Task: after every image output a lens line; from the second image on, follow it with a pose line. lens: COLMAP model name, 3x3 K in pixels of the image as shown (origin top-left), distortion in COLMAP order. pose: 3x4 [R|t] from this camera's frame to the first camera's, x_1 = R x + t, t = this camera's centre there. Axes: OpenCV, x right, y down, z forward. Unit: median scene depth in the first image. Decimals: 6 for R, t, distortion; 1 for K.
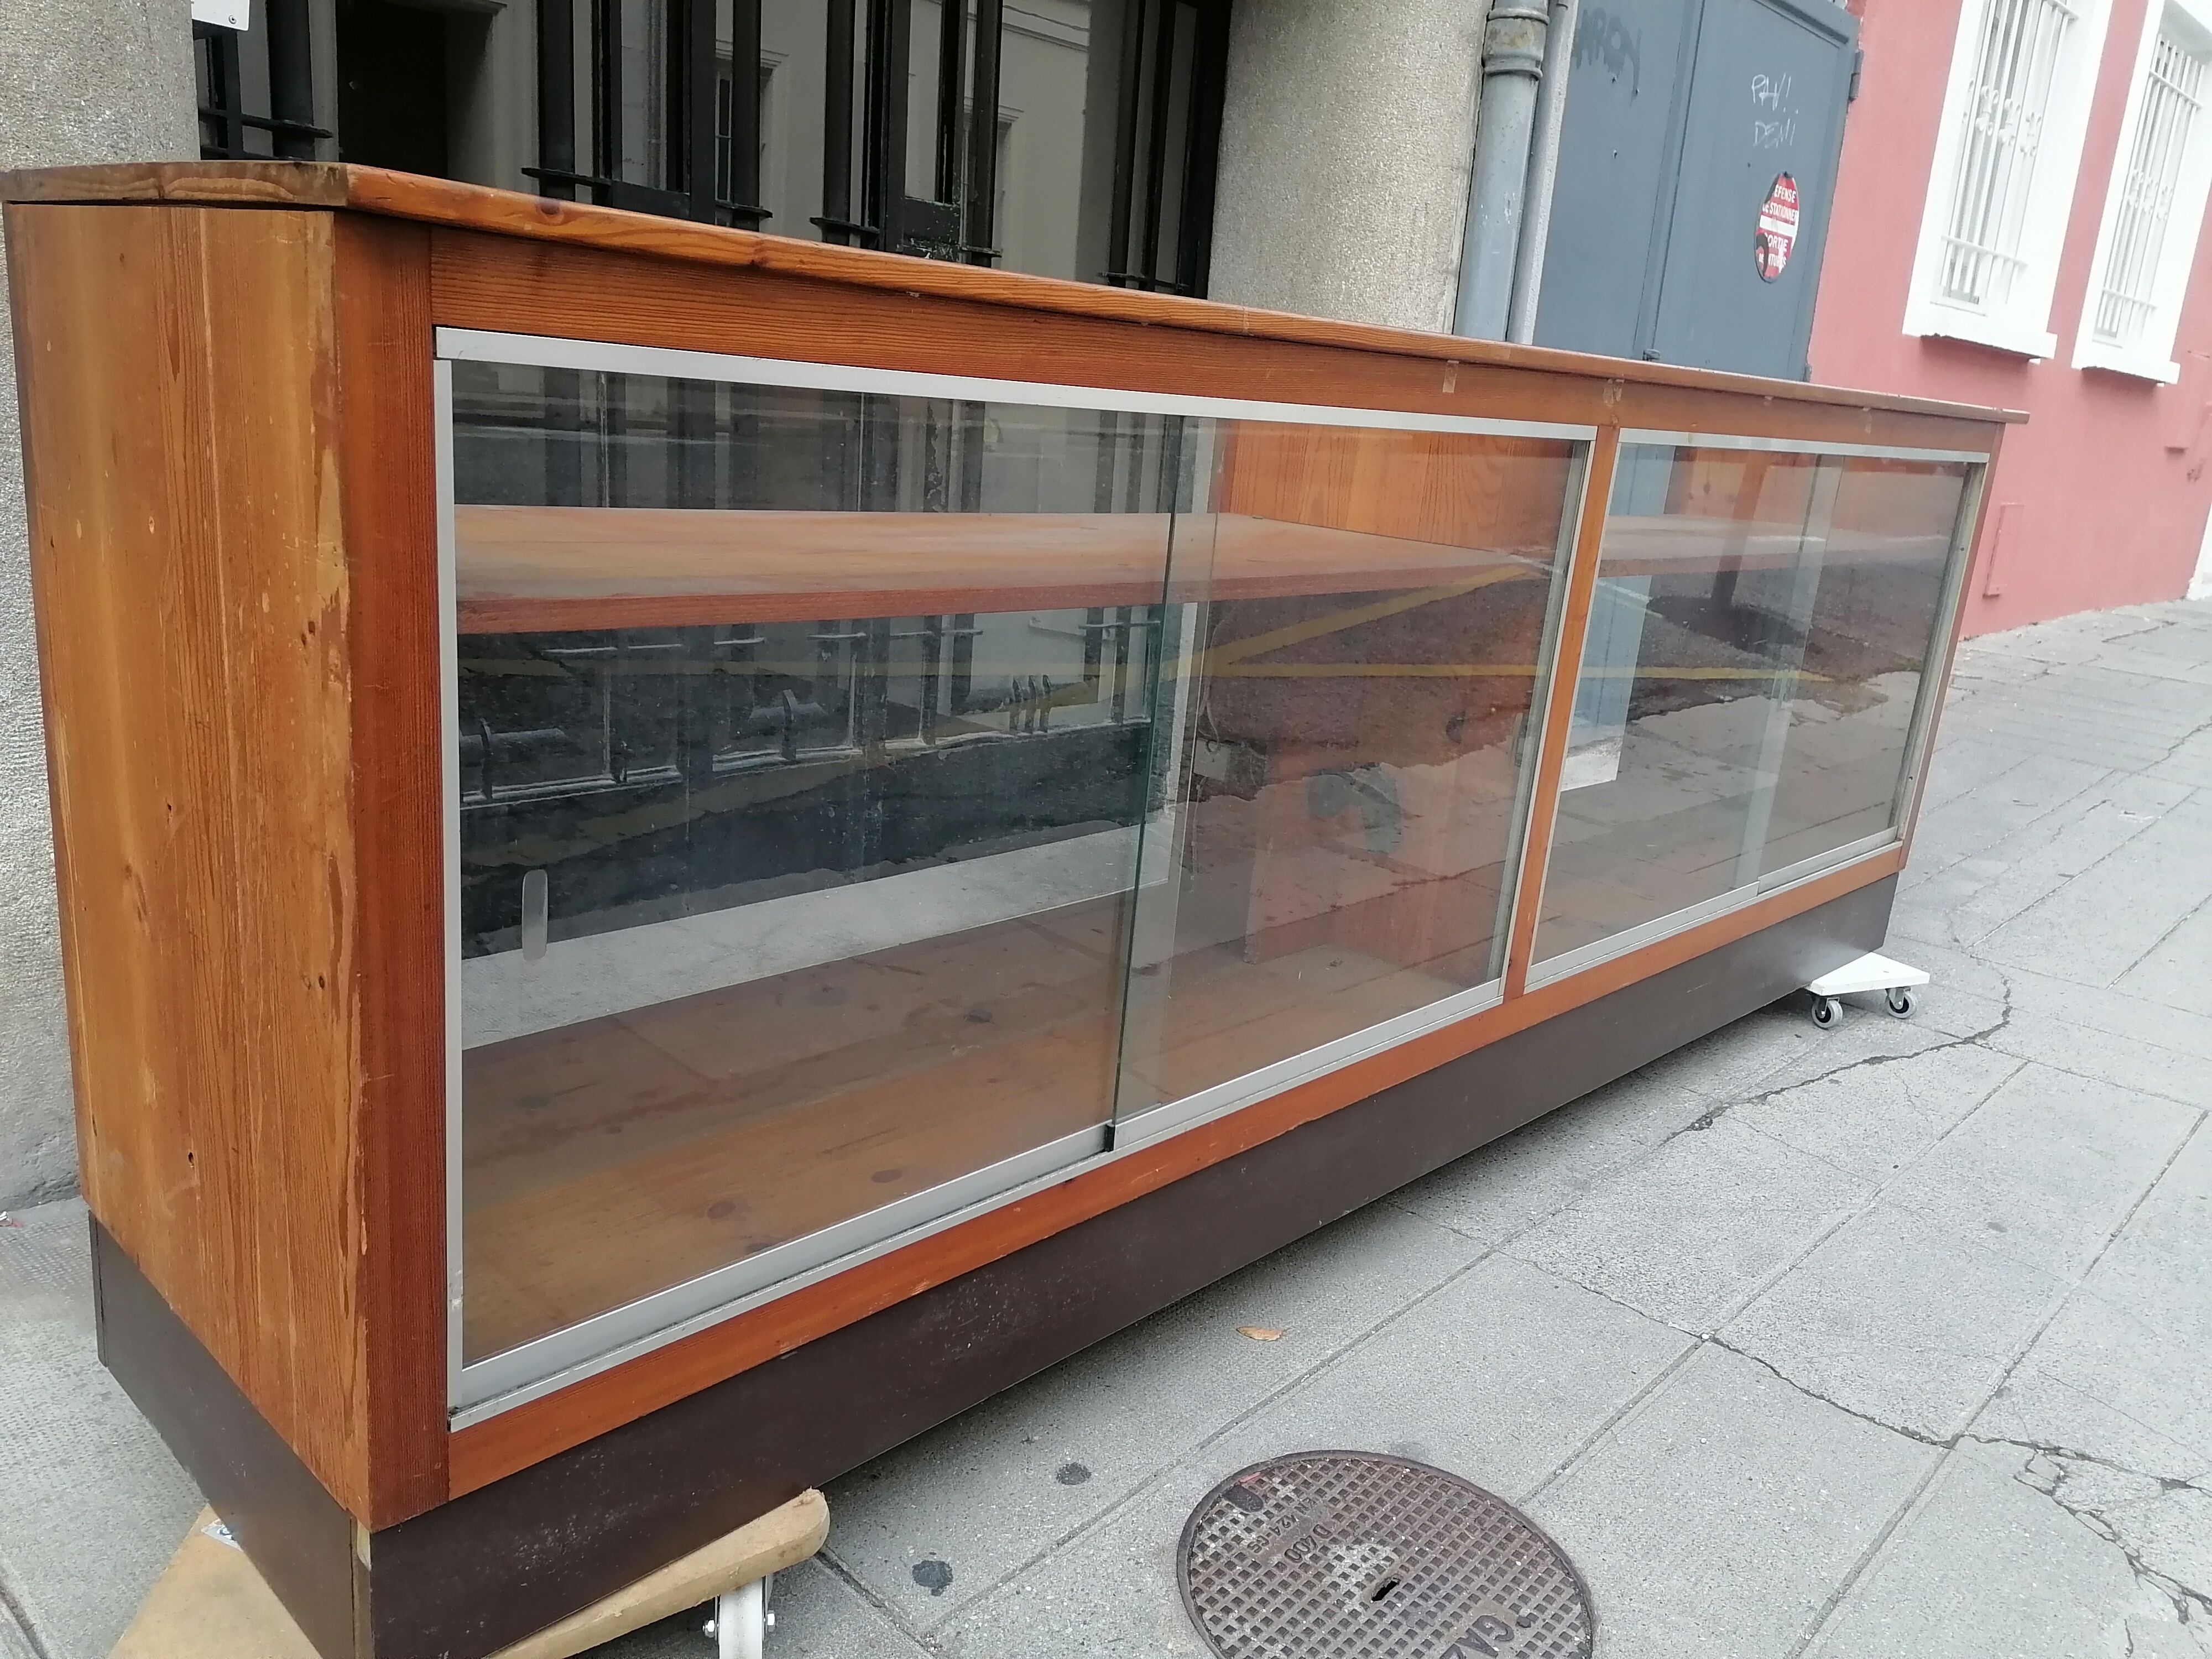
lens RADIAL K [[1650.0, 0, 1106.0], [0, 1650.0, 829.5], [0, 0, 1]] dist [0.037285, 0.000169]
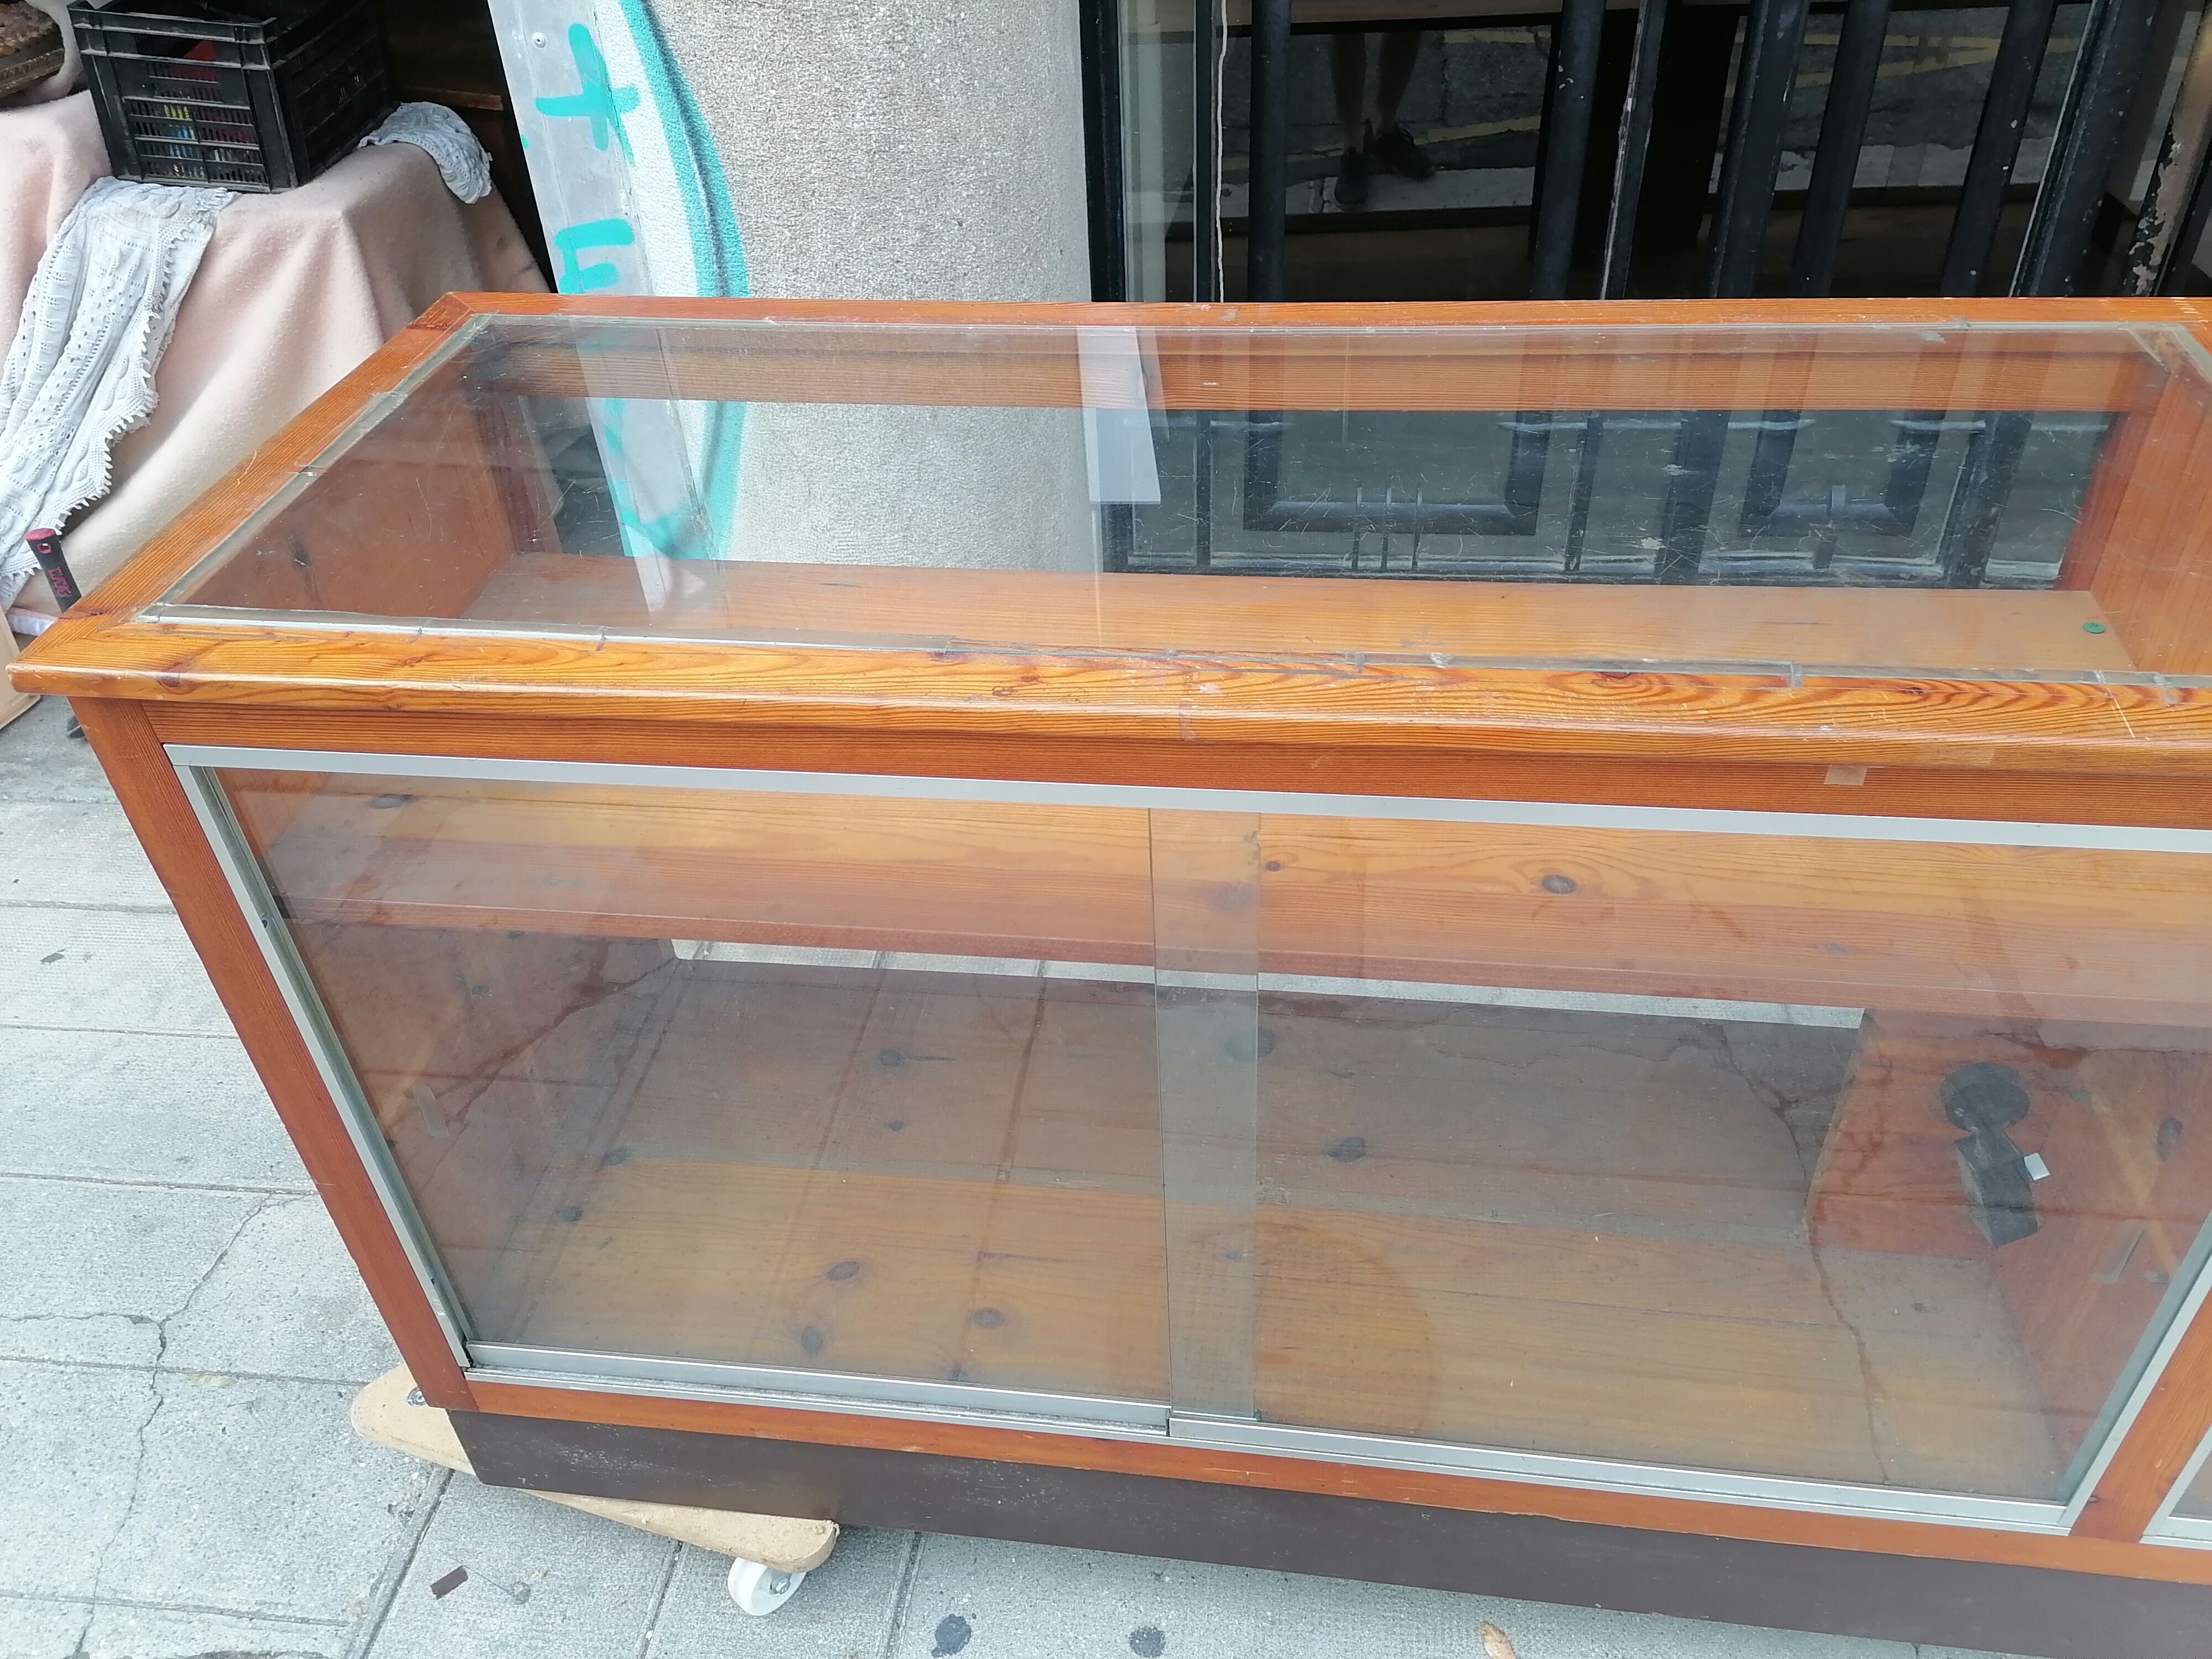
lens RADIAL K [[1650.0, 0, 1106.0], [0, 1650.0, 829.5], [0, 0, 1]] dist [0.037285, 0.000169]
pose [[0.584672, 0.403986, -0.703530, 0.414900], [-0.123105, 0.901333, 0.415263, -0.406092], [0.801875, -0.156184, 0.576717, 0.421762]]
